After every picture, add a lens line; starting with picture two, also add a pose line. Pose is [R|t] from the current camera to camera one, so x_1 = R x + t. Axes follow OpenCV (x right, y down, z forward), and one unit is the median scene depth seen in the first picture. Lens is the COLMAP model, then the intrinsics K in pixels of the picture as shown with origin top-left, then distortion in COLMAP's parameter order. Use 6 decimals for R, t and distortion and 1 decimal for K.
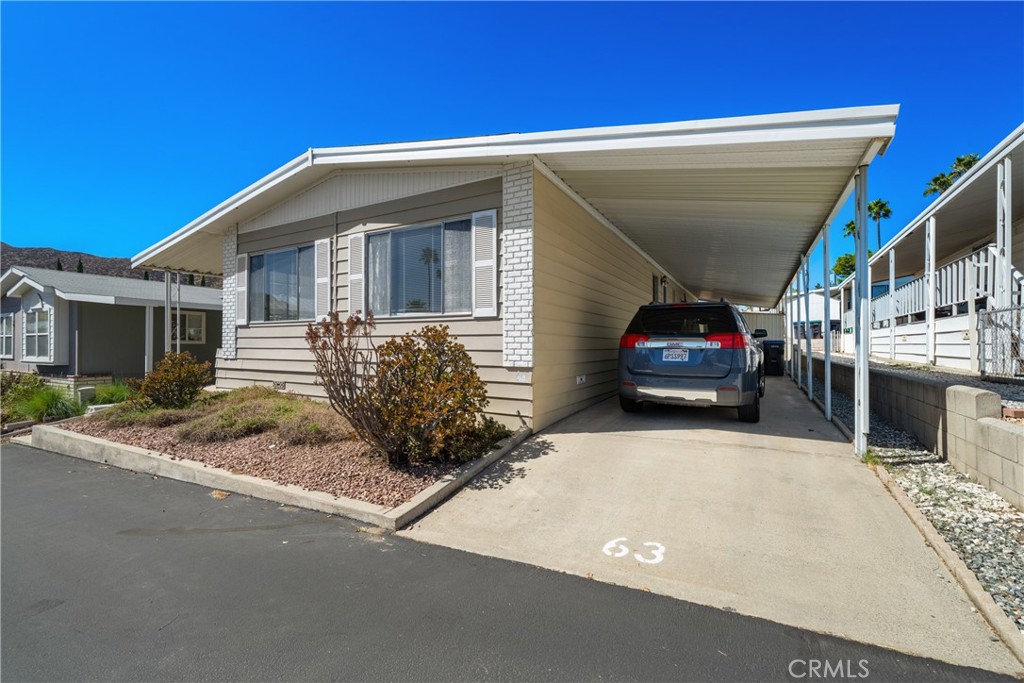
lens RADIAL K [[431.8, 0, 533.0], [0, 431.8, 344.4], [0, 0, 1]] dist [0.003501, 0.000921]
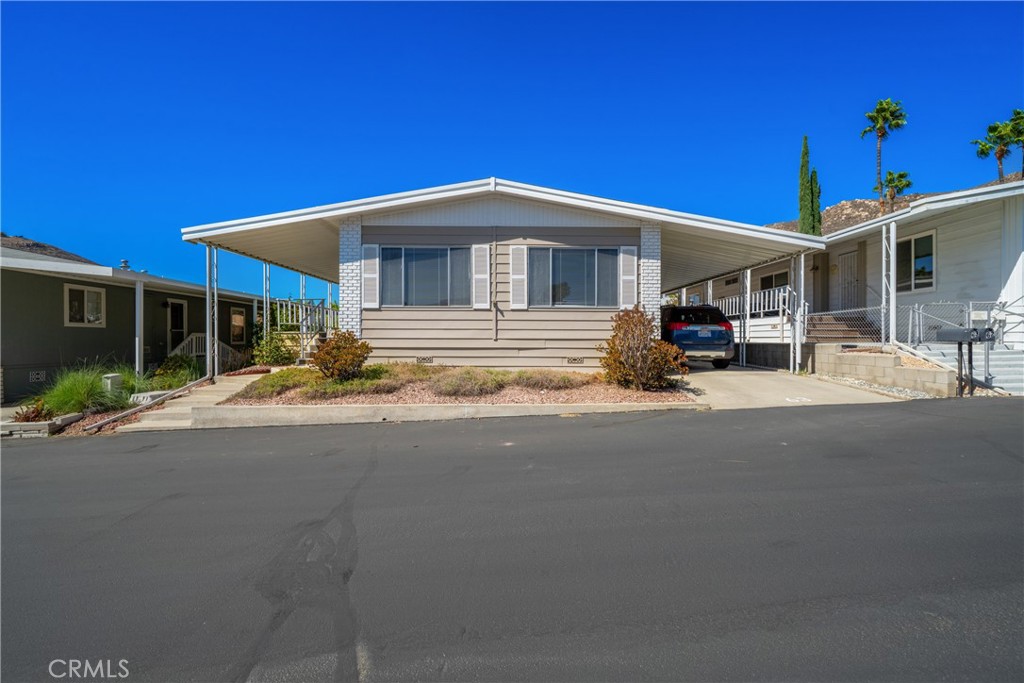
lens RADIAL K [[431.8, 0, 520.9], [0, 431.8, 341.0], [0, 0, 1]] dist [0.003501, 0.000921]
pose [[0.861451, 0.000294, 0.507841, -1.114634], [-0.001062, 0.999999, 0.001223, 0.046967], [-0.507840, -0.001593, 0.861450, -0.187154]]
